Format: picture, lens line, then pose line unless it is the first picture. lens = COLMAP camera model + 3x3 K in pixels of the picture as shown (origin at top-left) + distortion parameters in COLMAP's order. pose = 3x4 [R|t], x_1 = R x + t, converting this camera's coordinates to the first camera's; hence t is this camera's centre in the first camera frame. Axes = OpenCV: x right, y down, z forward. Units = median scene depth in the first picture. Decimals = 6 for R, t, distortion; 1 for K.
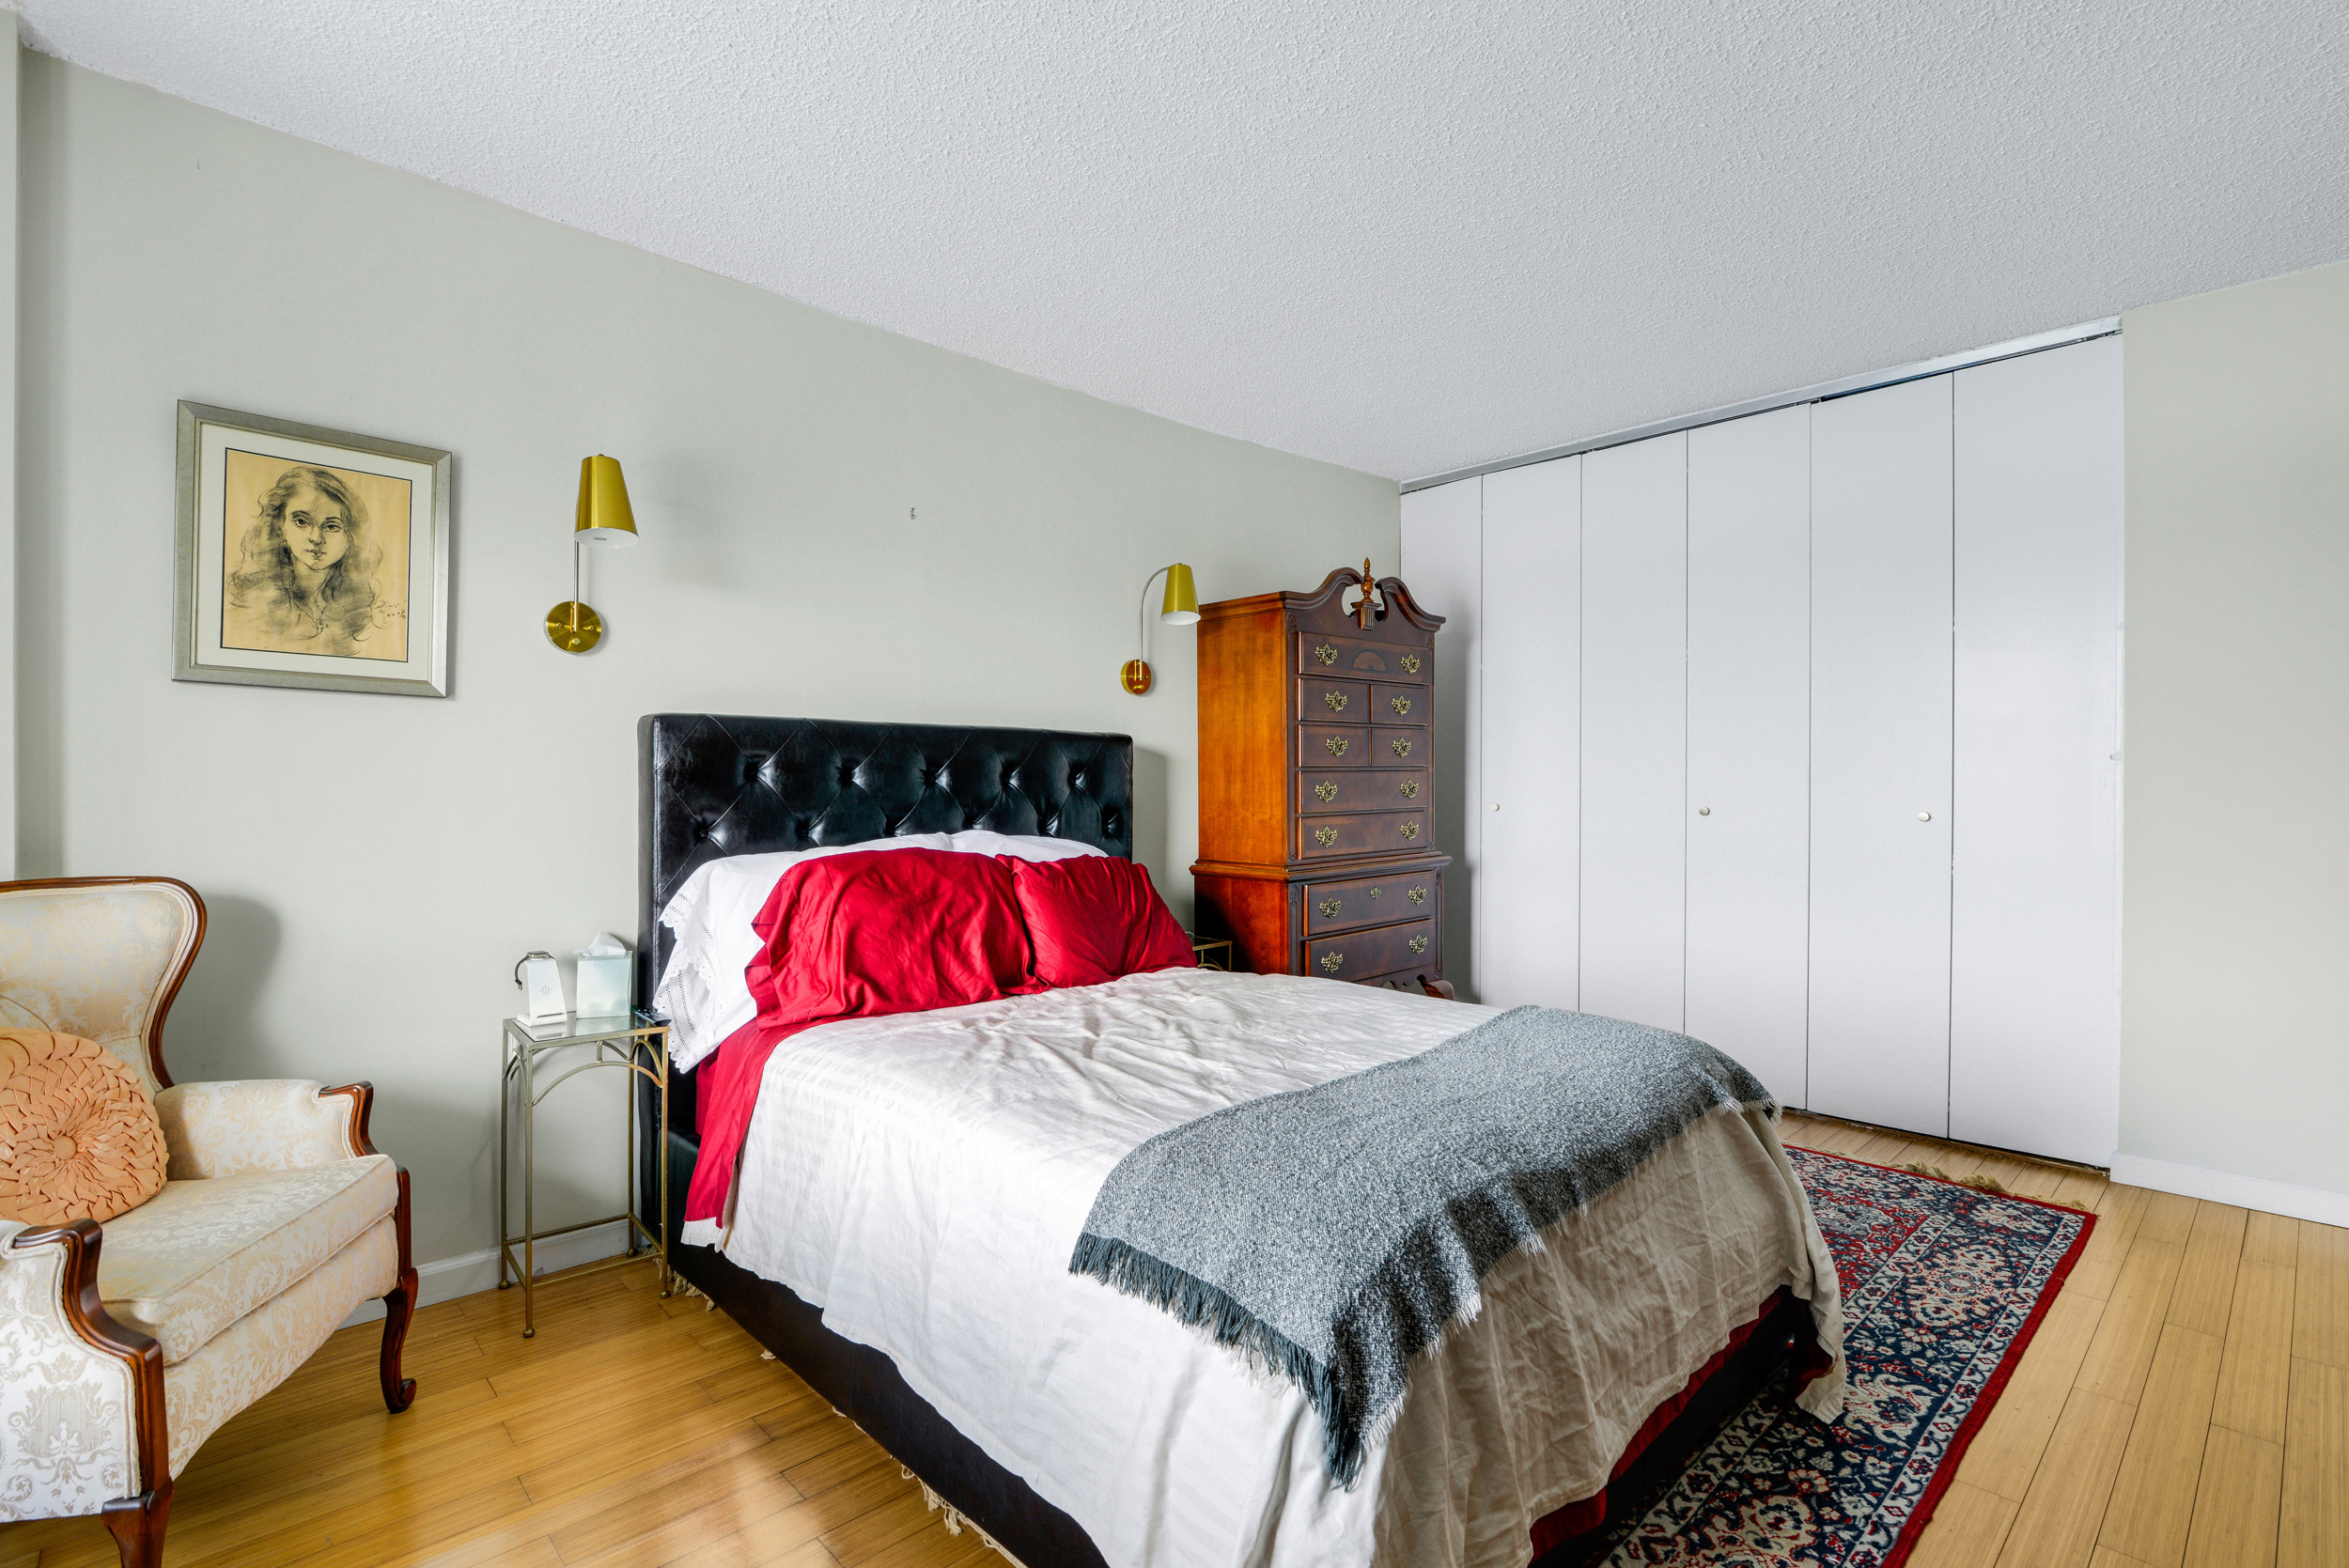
lens RADIAL K [[1117.0, 0, 1174.5], [0, 1117.0, 784.0], [0, 0, 1]] dist [-0.000338, 0.000060]
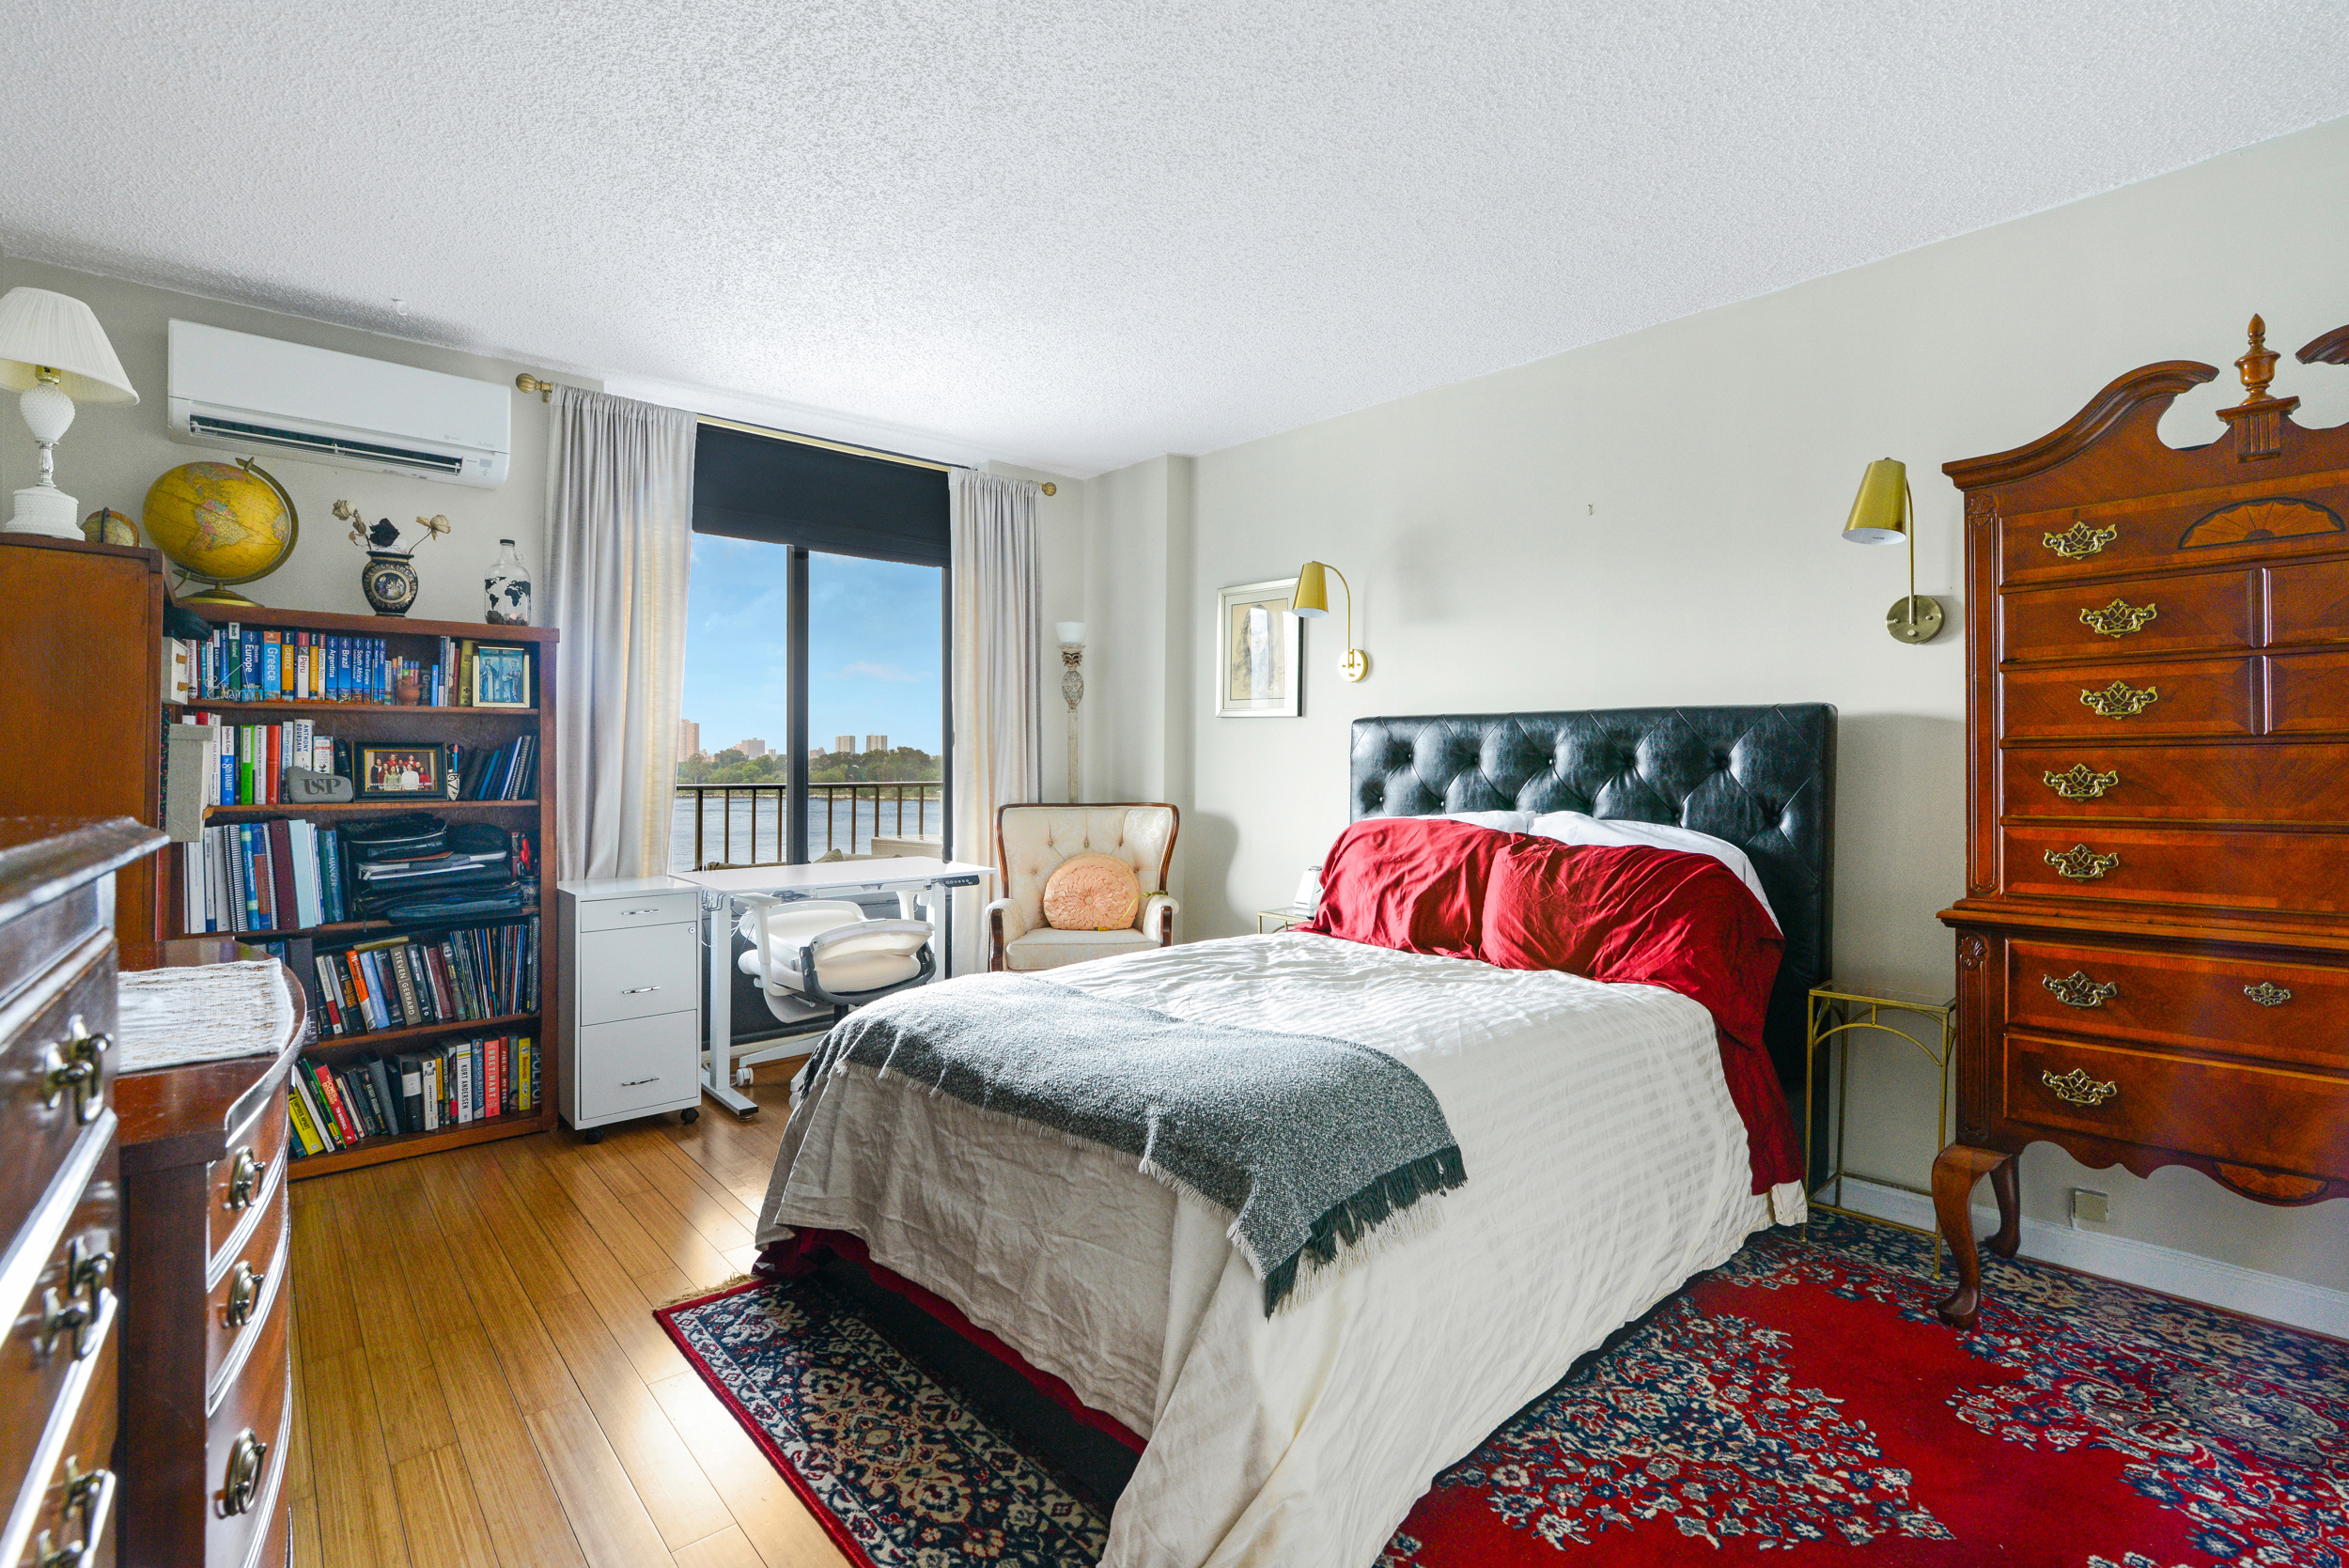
lens RADIAL K [[981.5, 0, 1179.7], [0, 981.5, 753.8], [0, 0, 1]] dist [-0.061938, -0.000033]
pose [[0.006972, -0.011120, -0.999914, 1.219121], [-0.006030, 0.999920, -0.011162, 0.001091], [0.999958, 0.006107, 0.006905, 1.090305]]
